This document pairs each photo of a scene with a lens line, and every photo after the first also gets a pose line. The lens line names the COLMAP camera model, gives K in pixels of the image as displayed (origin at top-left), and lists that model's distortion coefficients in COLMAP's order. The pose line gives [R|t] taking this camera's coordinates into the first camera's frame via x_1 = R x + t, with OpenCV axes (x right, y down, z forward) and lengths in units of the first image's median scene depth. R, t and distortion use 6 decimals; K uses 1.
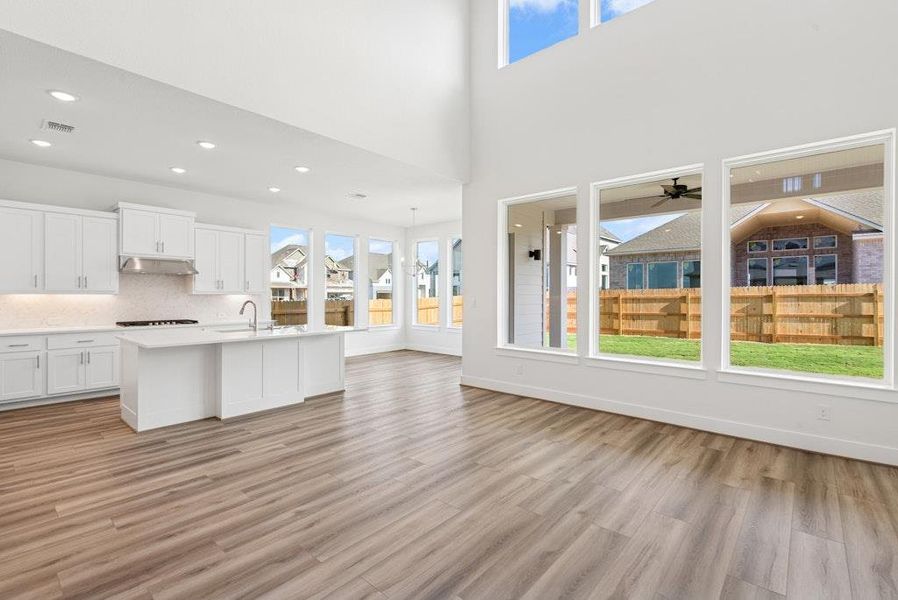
lens RADIAL K [[401.7, 0, 452.8], [0, 401.7, 294.0], [0, 0, 1]] dist [0.001897, -0.000050]
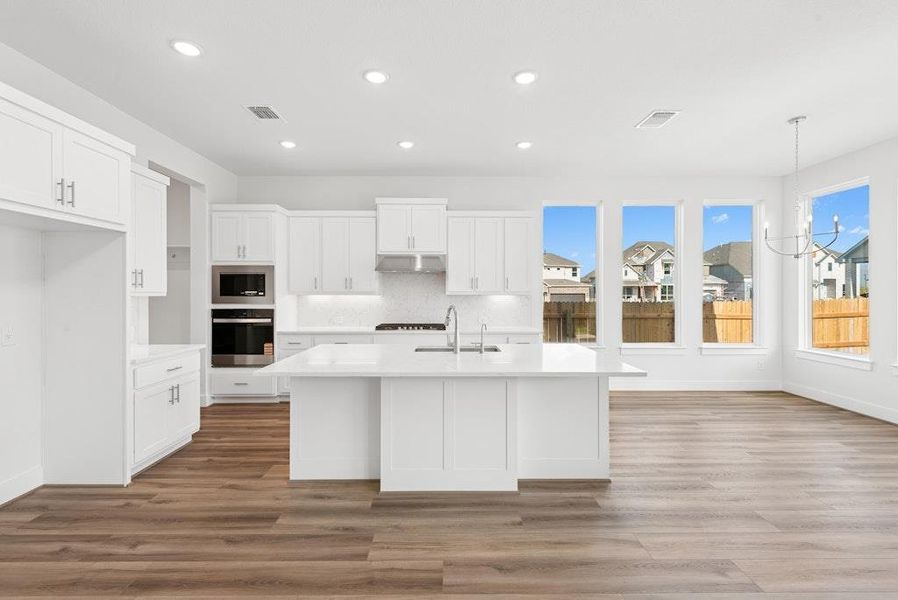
lens RADIAL K [[392.2, 0, 439.4], [0, 392.2, 293.1], [0, 0, 1]] dist [0.002753, 0.000251]
pose [[0.654544, -0.000998, -0.756024, -0.028121], [0.002506, 0.999996, 0.000850, -0.004905], [0.756020, -0.002451, 0.654544, 0.490442]]
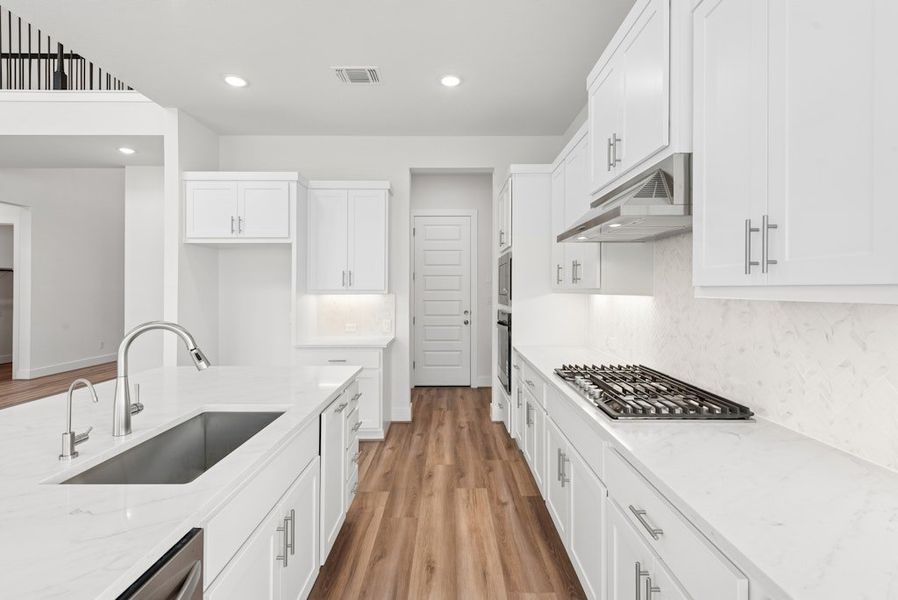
lens RADIAL K [[417.3, 0, 449.6], [0, 417.3, 292.1], [0, 0, 1]] dist [0.001074, -0.000951]
pose [[-0.747458, 0.001206, -0.664308, -0.413715], [0.000639, 0.999999, 0.001096, -0.004139], [0.664309, 0.000395, -0.747458, 1.198571]]
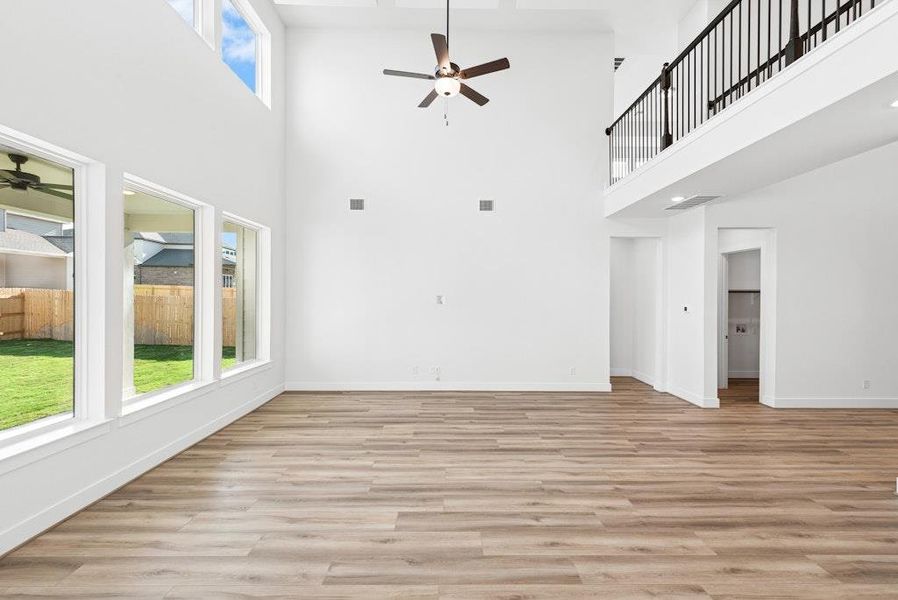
lens RADIAL K [[339.5, 0, 461.5], [0, 339.5, 295.9], [0, 0, 1]] dist [0.000241, -0.000075]
pose [[-0.665113, -0.004452, 0.746730, -0.438286], [-0.006860, 0.999976, -0.000148, -0.047295], [-0.746711, -0.005221, -0.665128, 0.823247]]
